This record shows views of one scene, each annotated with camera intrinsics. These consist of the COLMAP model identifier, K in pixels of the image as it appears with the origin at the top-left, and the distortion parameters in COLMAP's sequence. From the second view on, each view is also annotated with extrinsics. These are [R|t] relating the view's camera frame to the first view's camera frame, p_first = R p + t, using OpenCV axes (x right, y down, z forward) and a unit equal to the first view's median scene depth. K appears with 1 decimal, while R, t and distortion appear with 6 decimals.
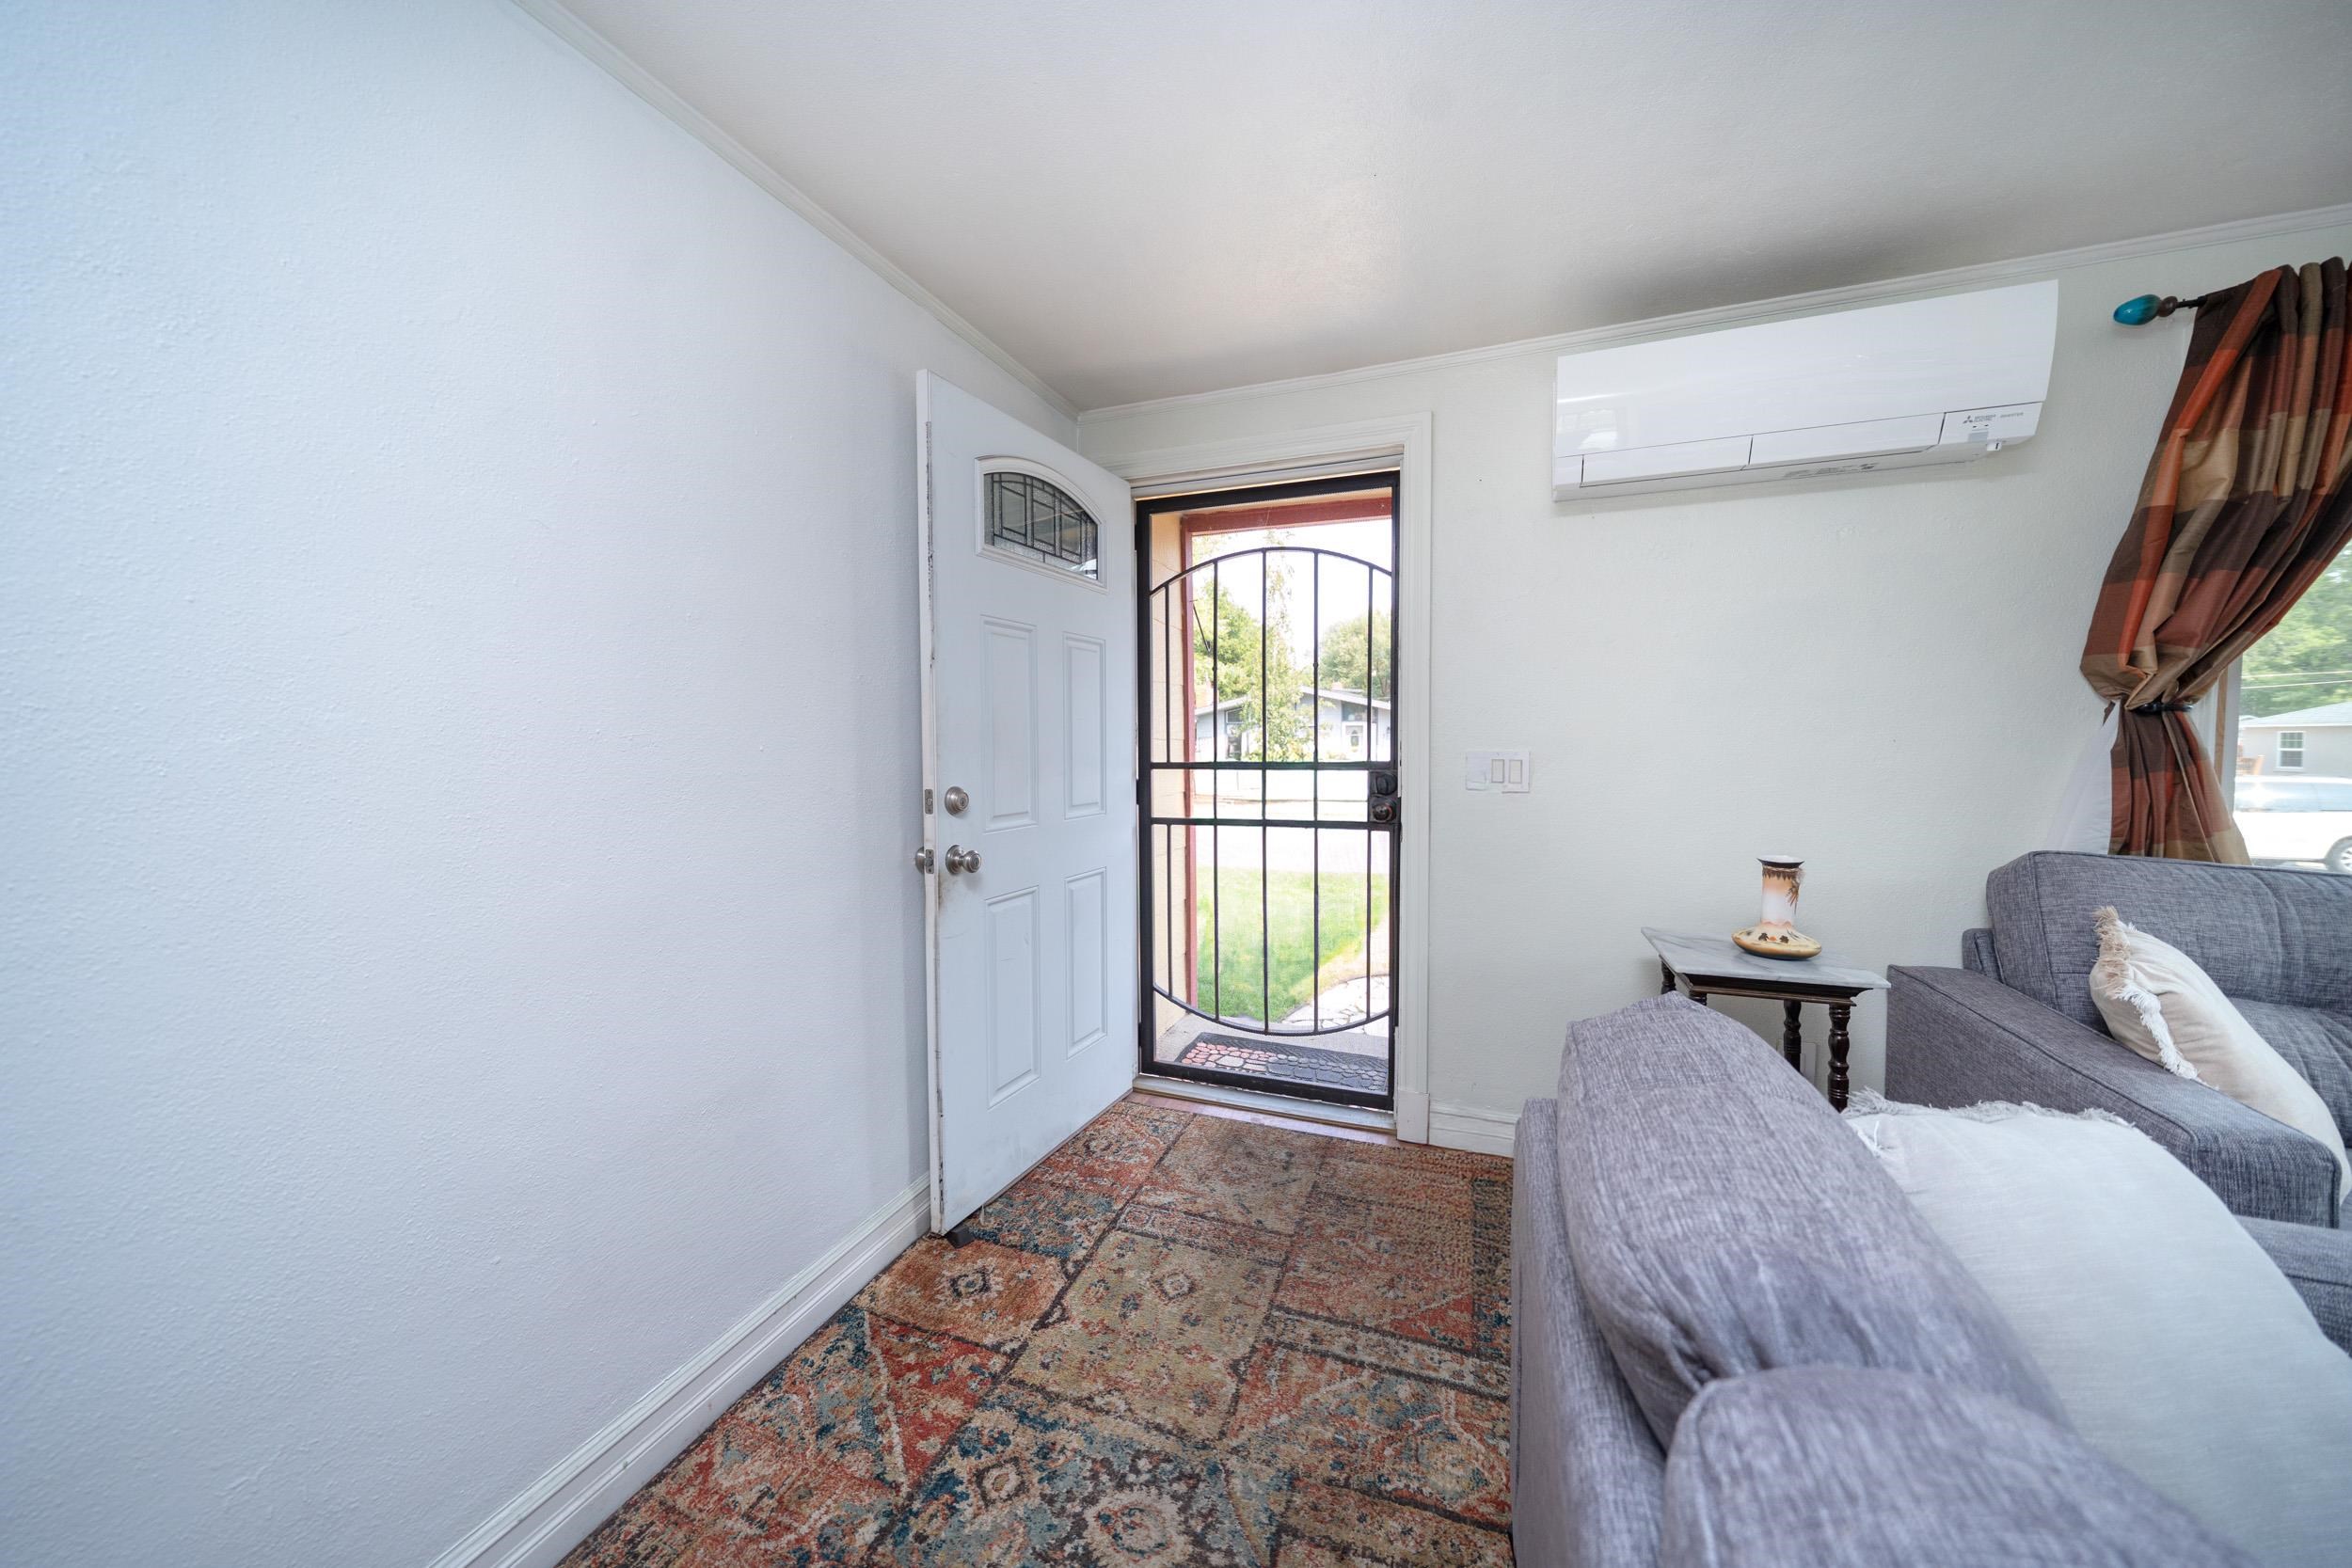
lens RADIAL K [[830.9, 0, 1170.8], [0, 830.9, 795.4], [0, 0, 1]] dist [-0.001885, -0.000166]
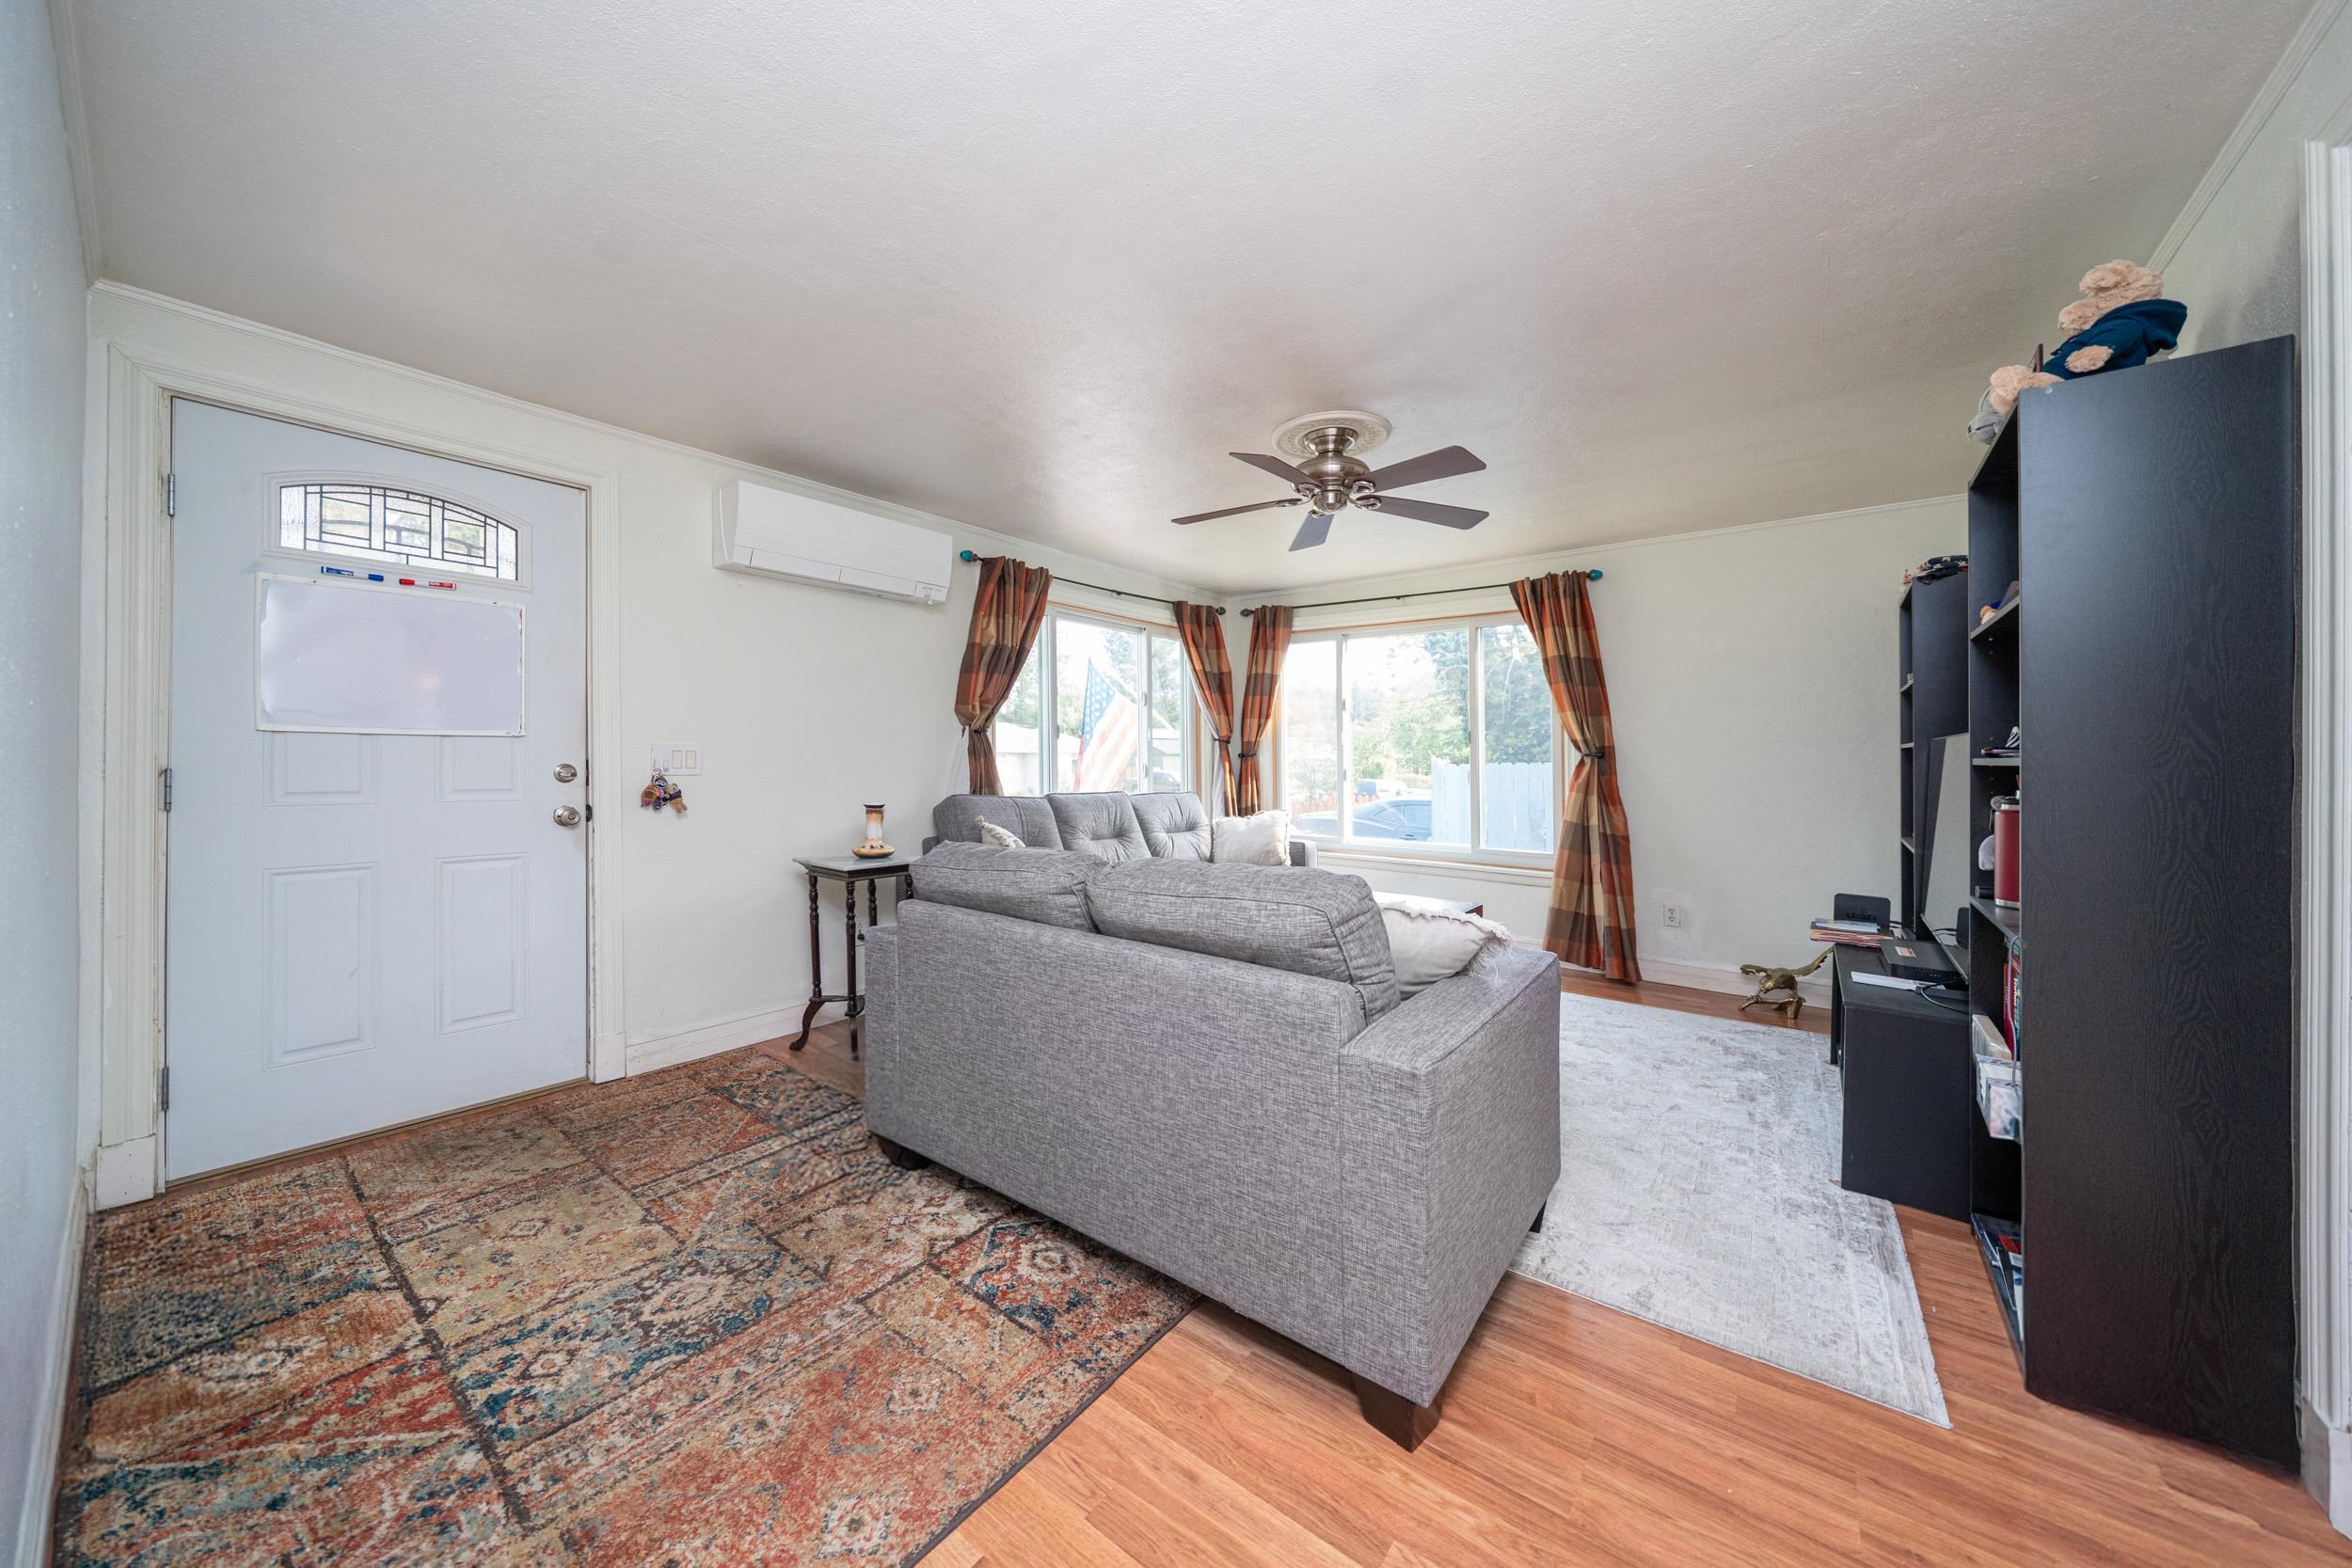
lens RADIAL K [[805.0, 0, 1177.4], [0, 805.0, 753.9], [0, 0, 1]] dist [-0.001138, -0.000081]
pose [[0.285122, 0.011180, 0.958426, -0.825897], [0.054621, 0.998117, -0.027893, 0.053639], [-0.956934, 0.060303, 0.283975, -0.155557]]
